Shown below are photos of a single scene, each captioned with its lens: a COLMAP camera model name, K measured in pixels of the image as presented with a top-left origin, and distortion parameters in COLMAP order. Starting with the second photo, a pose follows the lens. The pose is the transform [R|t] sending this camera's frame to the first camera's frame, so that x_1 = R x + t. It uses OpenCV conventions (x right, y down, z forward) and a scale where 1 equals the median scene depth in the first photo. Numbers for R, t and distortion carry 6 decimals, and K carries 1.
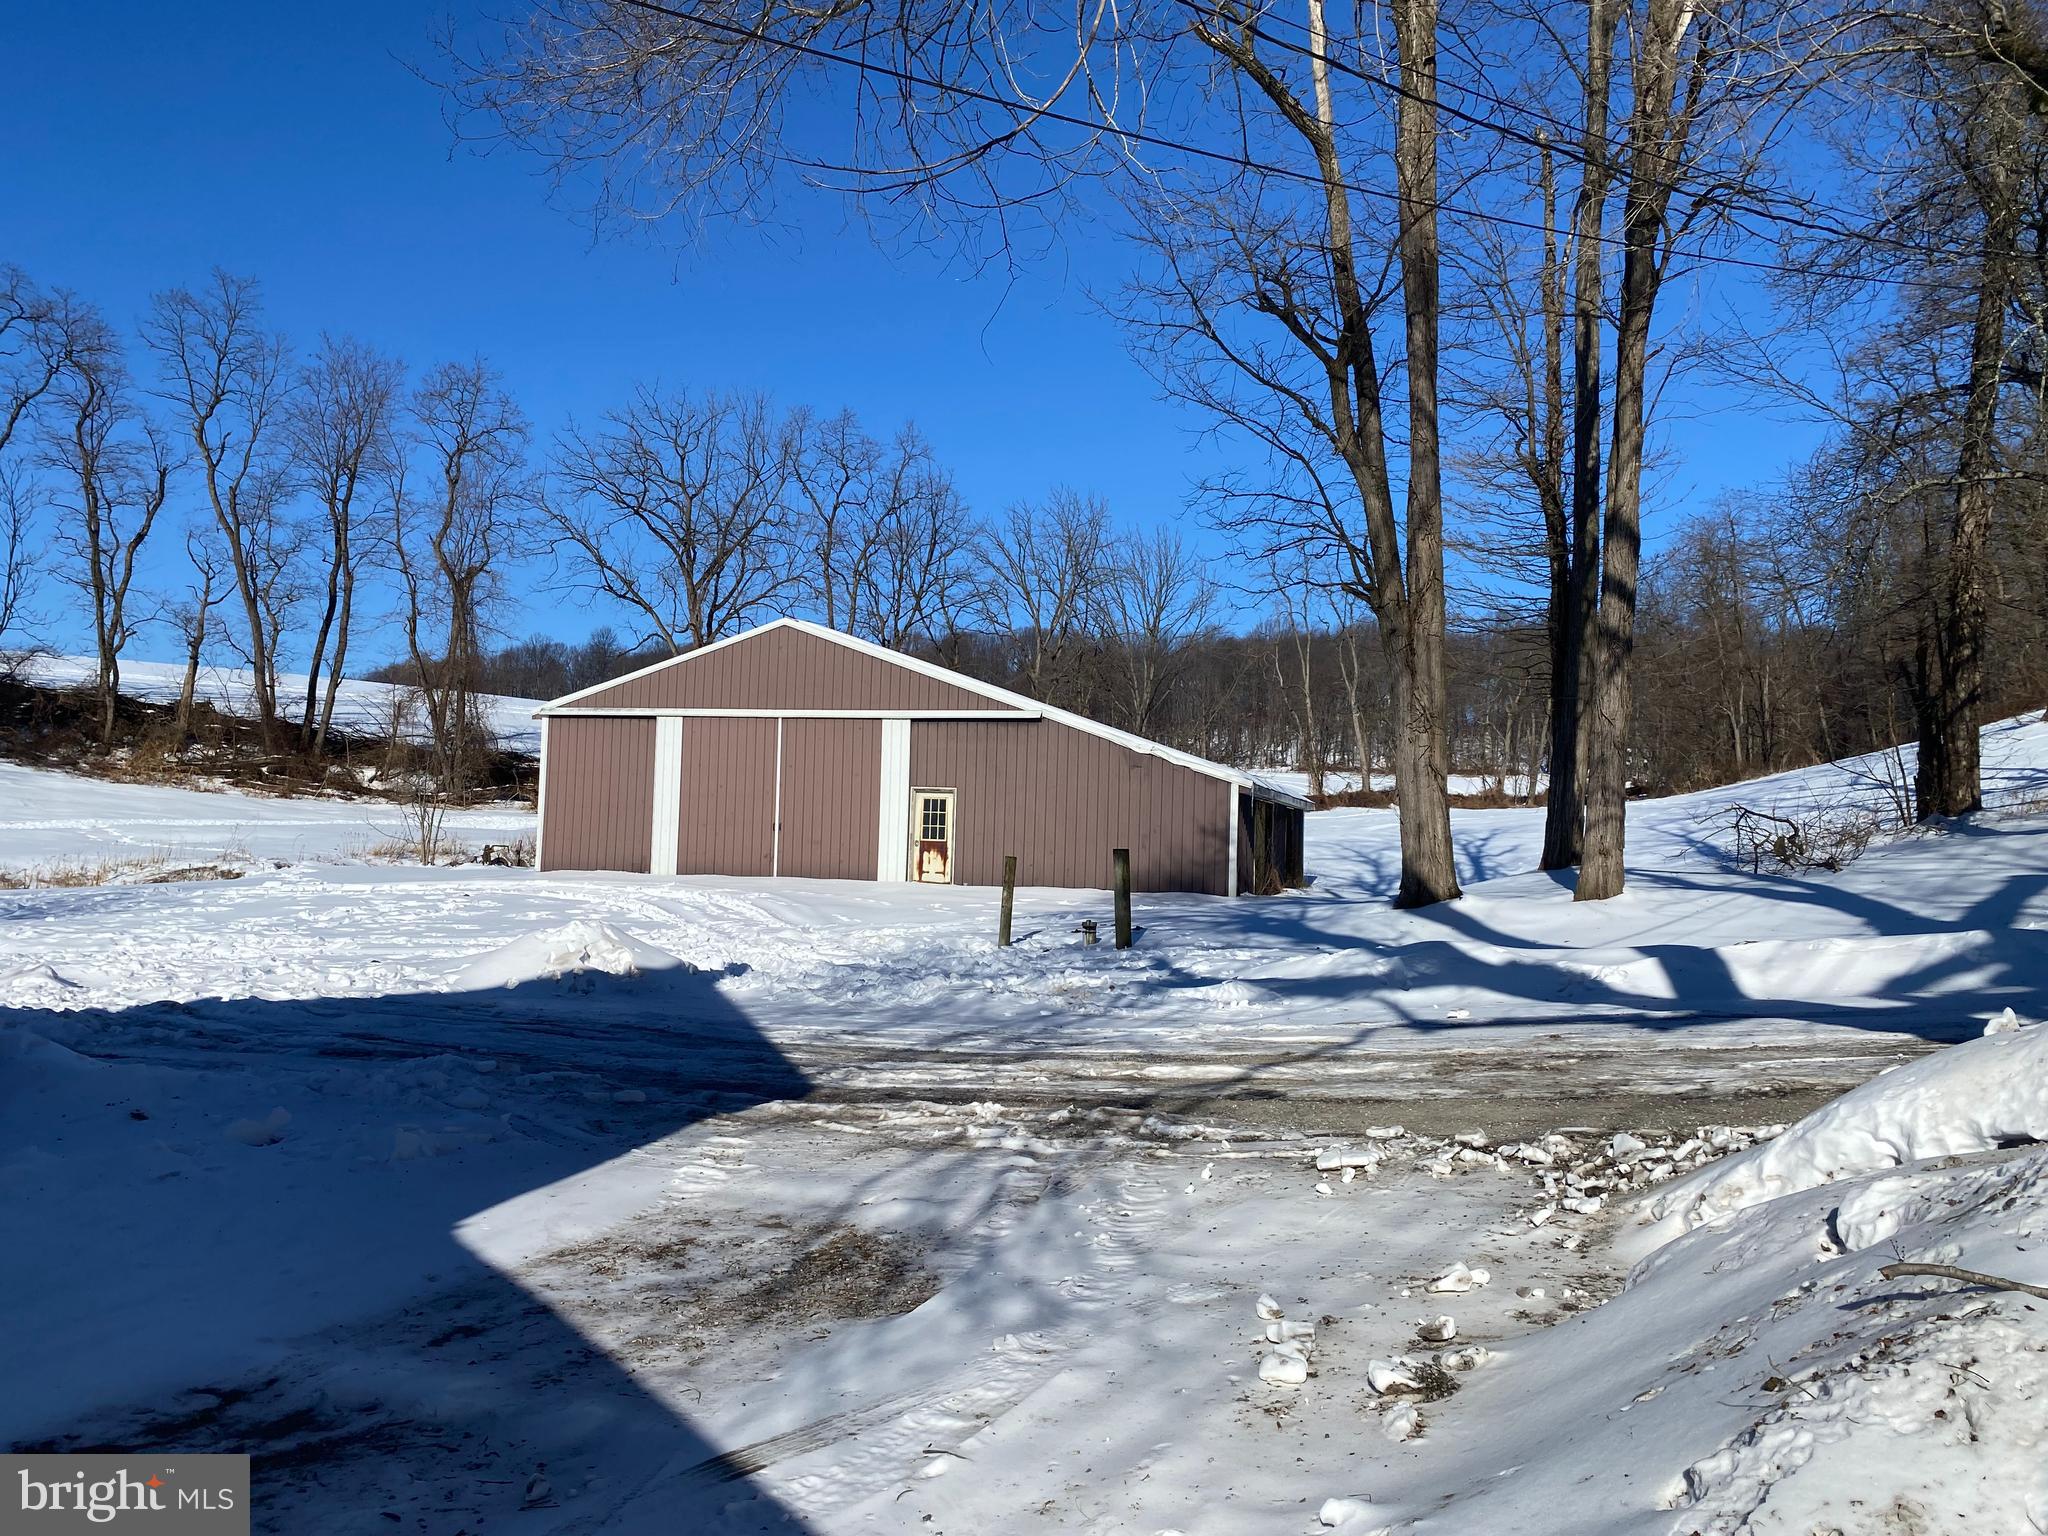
lens RADIAL K [[1583.8, 0, 1024.0], [0, 1583.8, 768.0], [0, 0, 1]] dist [0.039845, -0.003768]
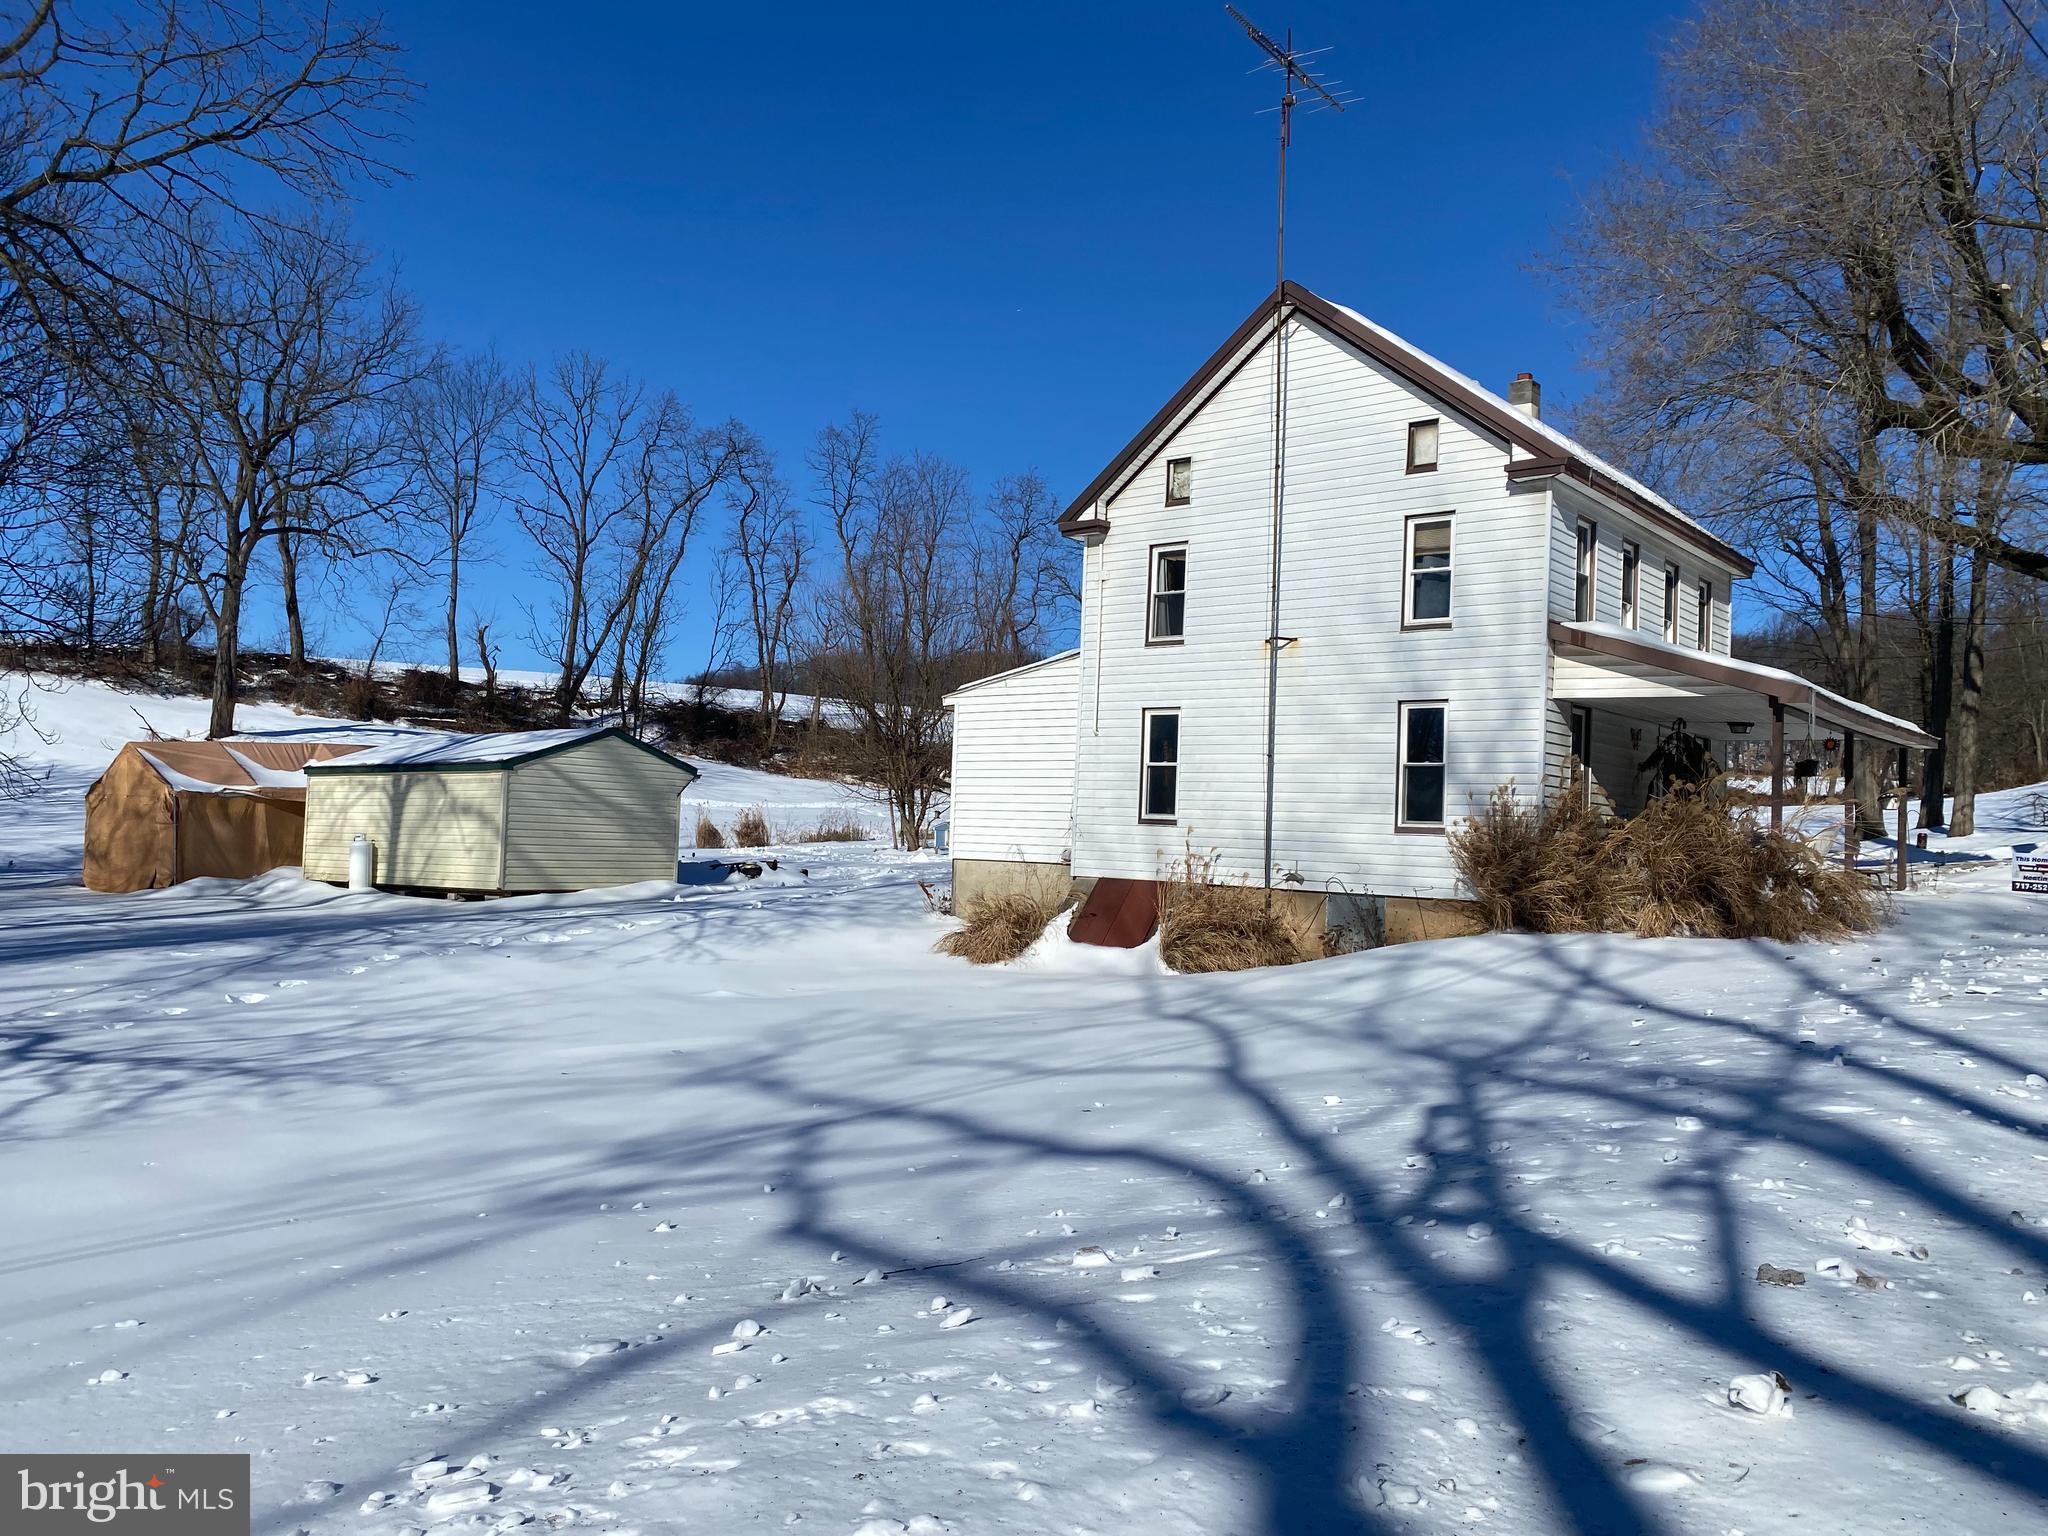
lens RADIAL K [[1583.8, 0, 1024.0], [0, 1583.8, 768.0], [0, 0, 1]] dist [0.039845, -0.003768]
pose [[0.989695, 0.002650, -0.143167, -0.155921], [-0.002578, 0.999996, 0.000686, -0.000751], [0.143169, -0.000309, 0.989698, -0.353648]]
